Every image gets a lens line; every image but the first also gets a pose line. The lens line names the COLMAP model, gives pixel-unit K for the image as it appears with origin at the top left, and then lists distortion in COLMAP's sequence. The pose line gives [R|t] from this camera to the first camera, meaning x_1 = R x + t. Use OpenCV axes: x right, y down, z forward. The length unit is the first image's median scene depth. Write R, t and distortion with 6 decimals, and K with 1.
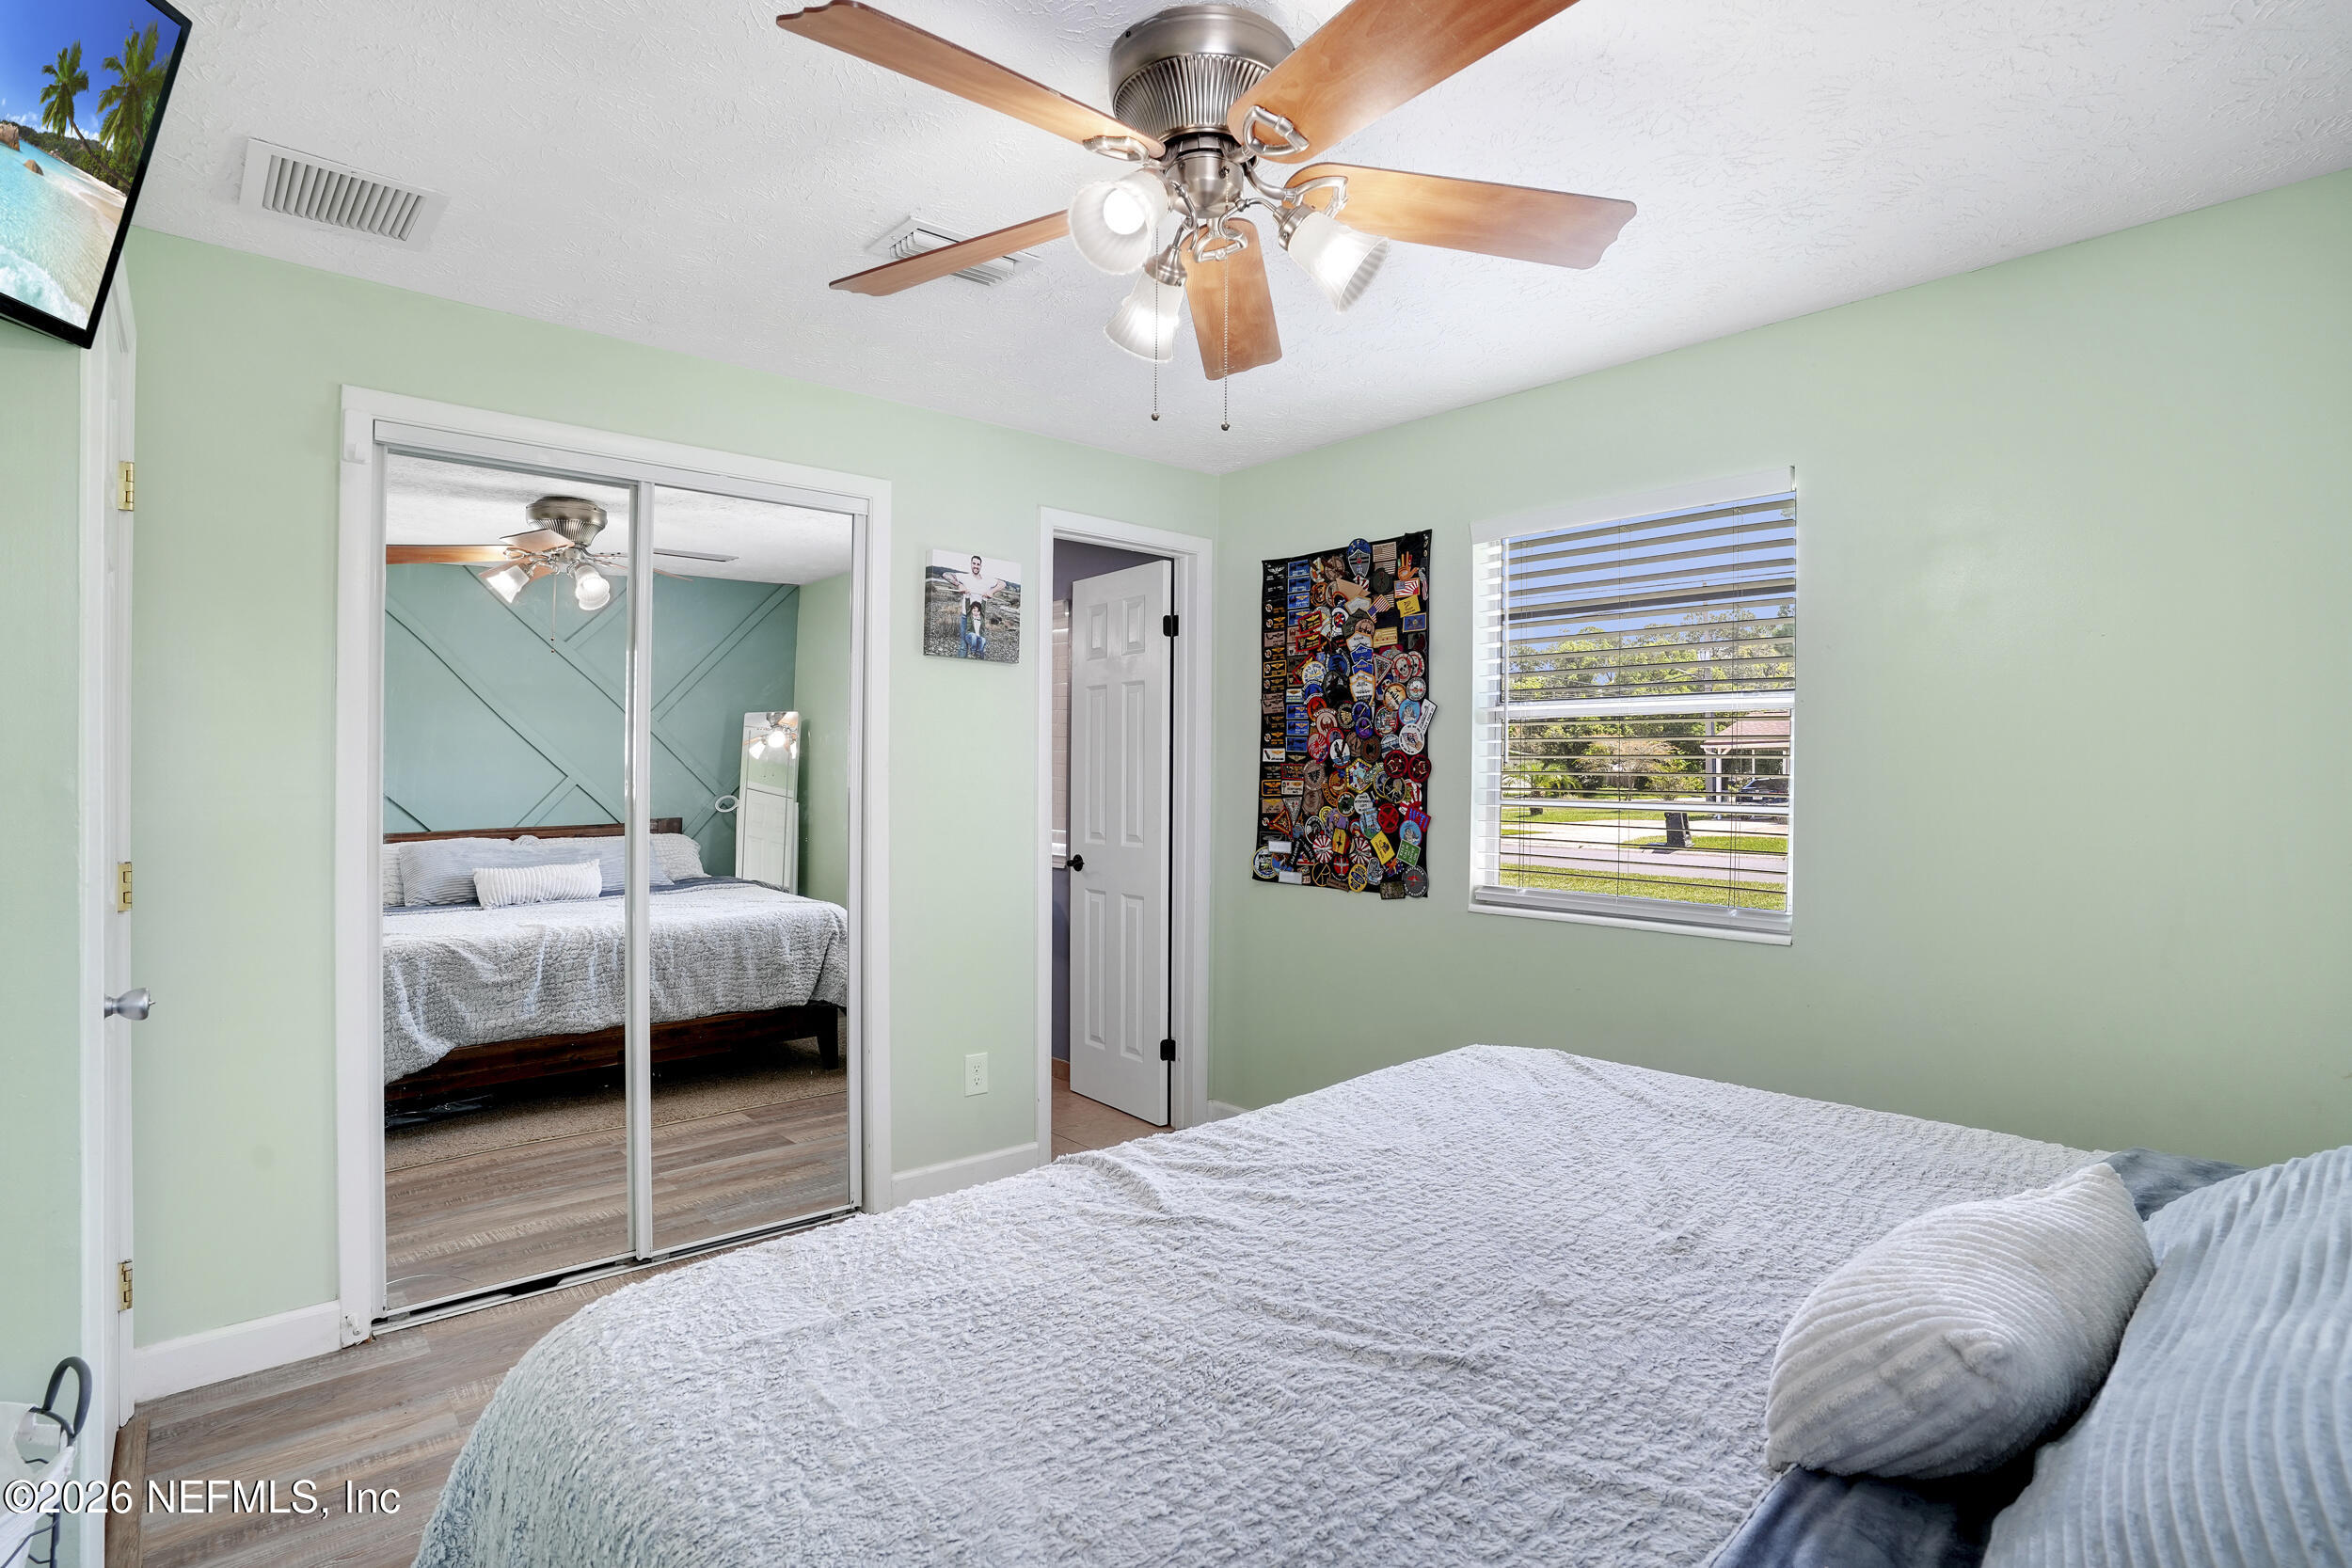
lens RADIAL K [[1172.7, 0, 1178.7], [0, 1172.7, 777.3], [0, 0, 1]] dist [-0.064163, 0.022544]
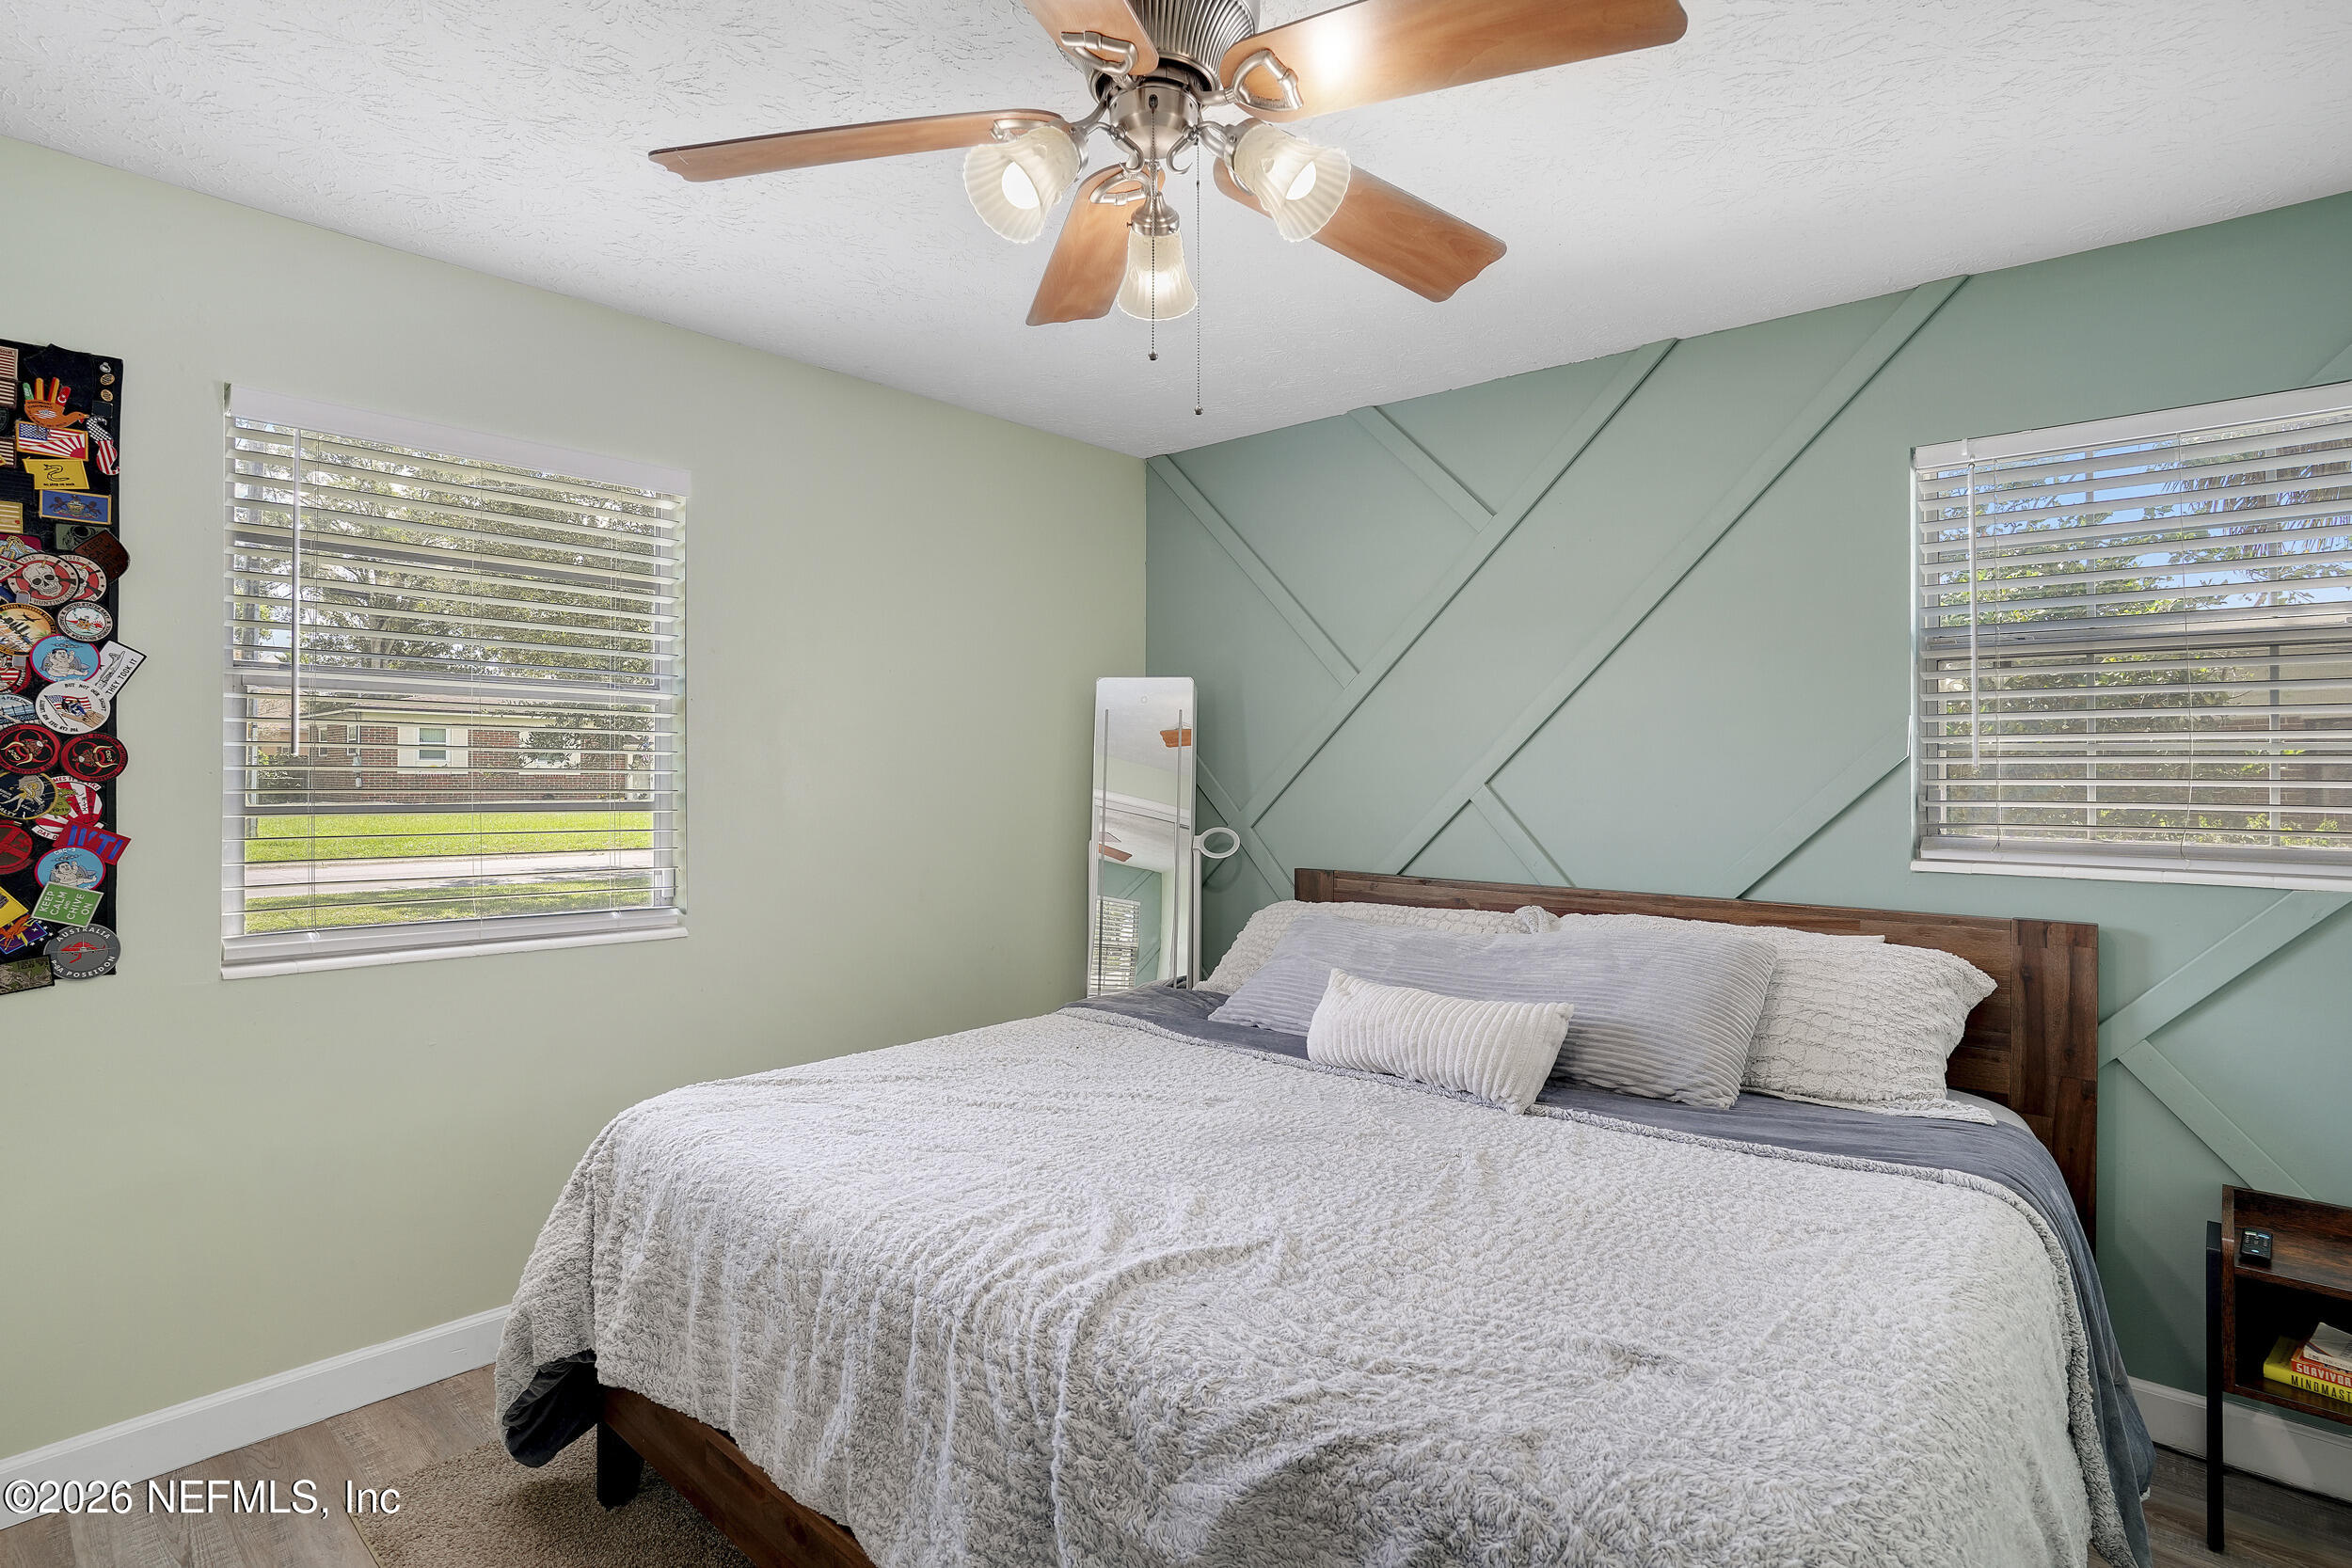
lens RADIAL K [[1172.7, 0, 1178.7], [0, 1172.7, 777.3], [0, 0, 1]] dist [-0.064163, 0.022544]
pose [[-0.117357, -0.011627, 0.993022, -0.419033], [-0.007262, 0.999915, 0.010849, -0.008035], [-0.993063, -0.005938, -0.117432, 0.523935]]
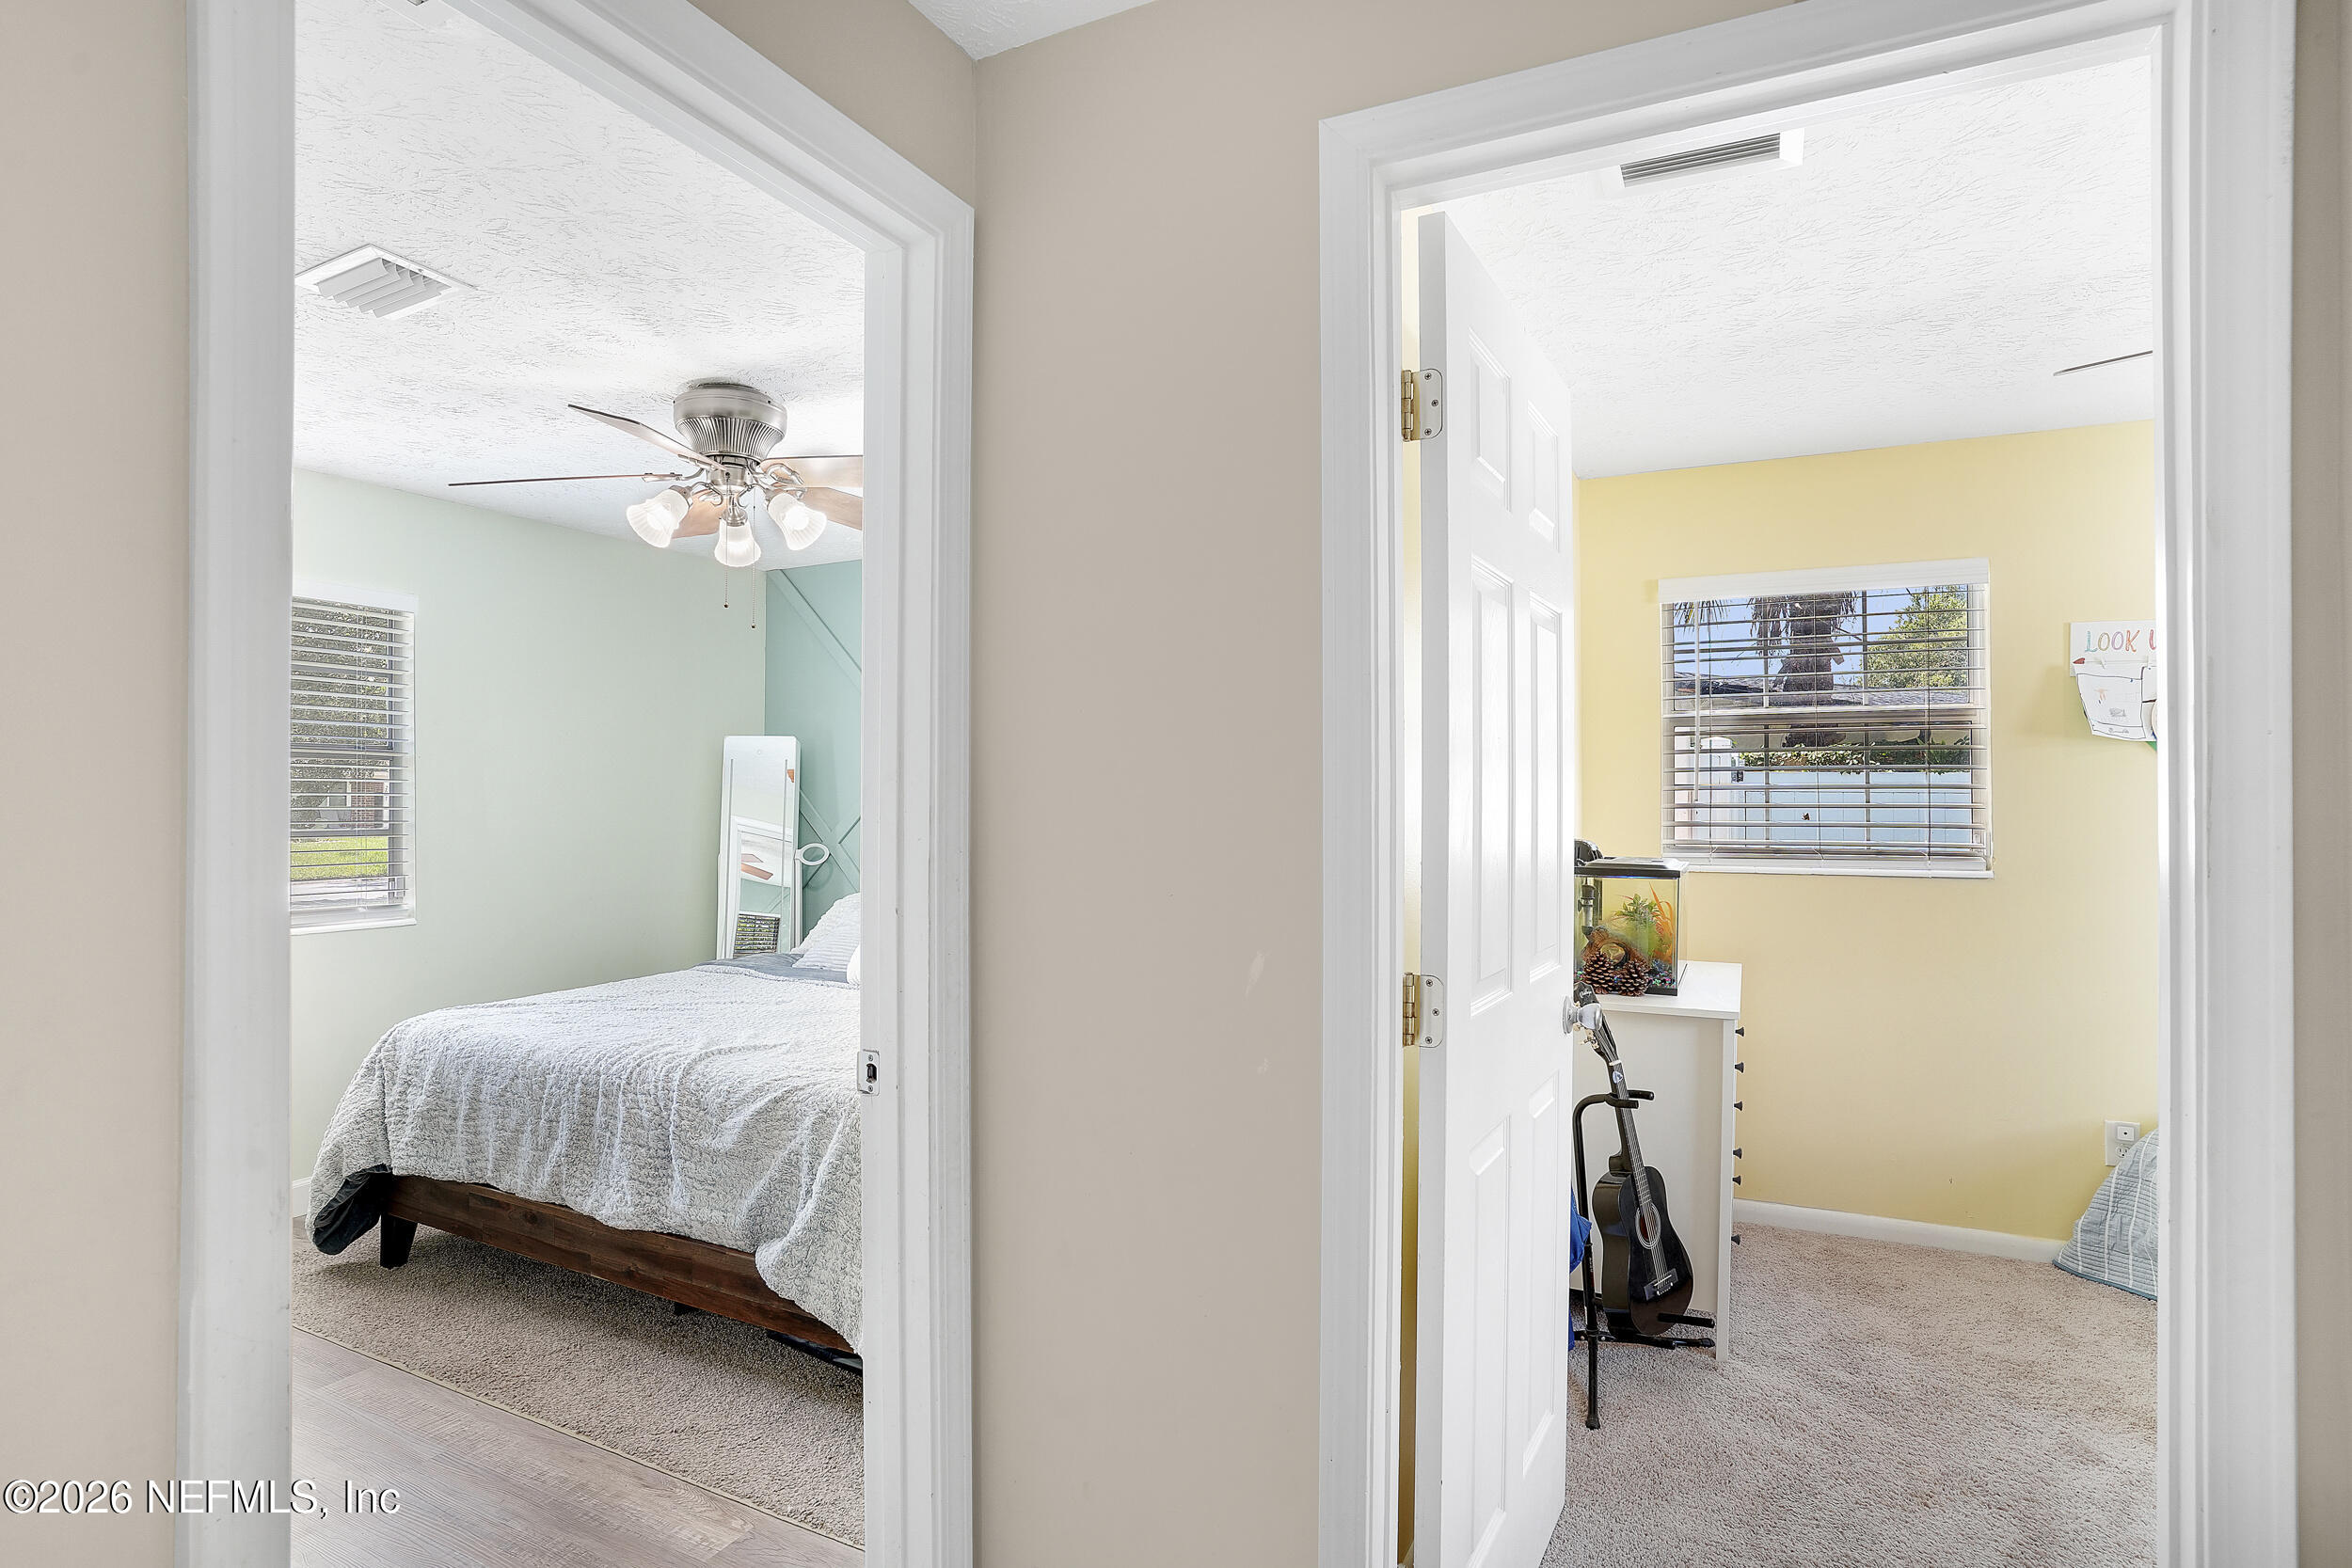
lens RADIAL K [[1172.7, 0, 1178.7], [0, 1172.7, 777.3], [0, 0, 1]] dist [-0.064163, 0.022544]
pose [[-0.379380, 0.005946, 0.925222, -0.932789], [-0.003603, 0.999962, -0.007903, -0.026411], [-0.925234, -0.006332, -0.379344, 0.498373]]
